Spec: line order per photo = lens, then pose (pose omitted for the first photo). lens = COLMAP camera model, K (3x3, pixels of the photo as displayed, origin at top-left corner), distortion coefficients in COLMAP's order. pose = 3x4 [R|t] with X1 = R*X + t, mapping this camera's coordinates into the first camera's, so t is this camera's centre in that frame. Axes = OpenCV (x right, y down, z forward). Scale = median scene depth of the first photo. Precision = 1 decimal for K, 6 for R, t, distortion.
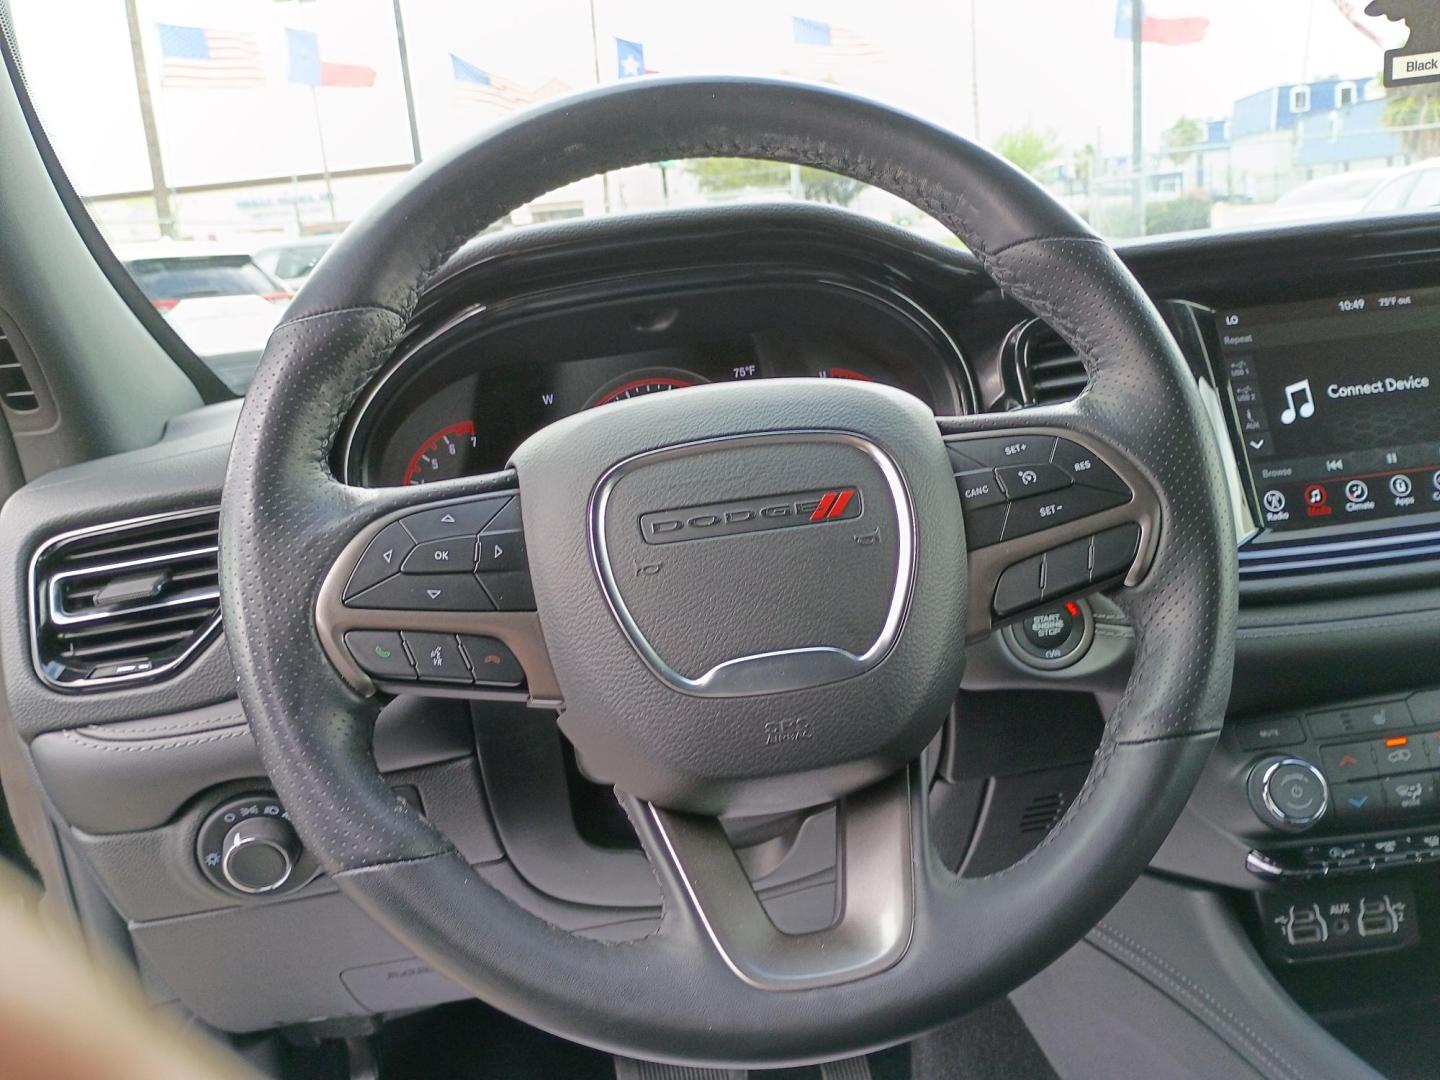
lens RADIAL K [[1210.6, 0, 720.0], [0, 1210.6, 540.0], [0, 0, 1]] dist [0.040399, -0.039515]
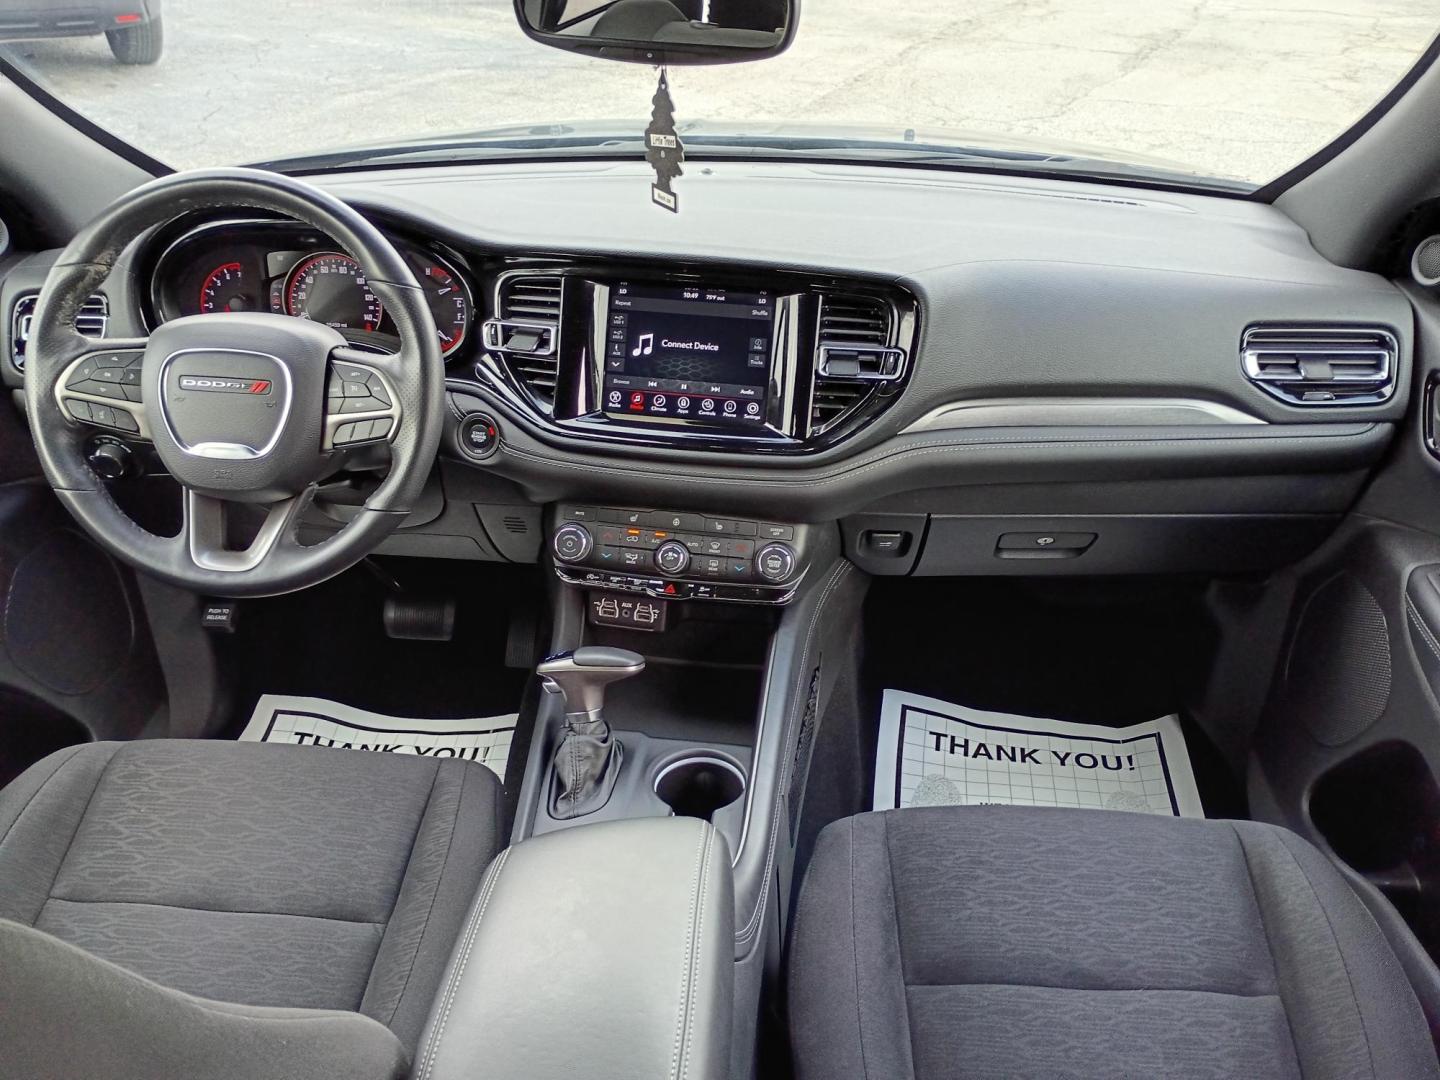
lens RADIAL K [[1210.6, 0, 720.0], [0, 1210.6, 540.0], [0, 0, 1]] dist [0.040399, -0.039515]
pose [[0.959460, 0.229984, -0.162923, 0.942567], [-0.167408, 0.930071, 0.327022, -0.452225], [0.226739, -0.286490, 0.930867, -0.736990]]
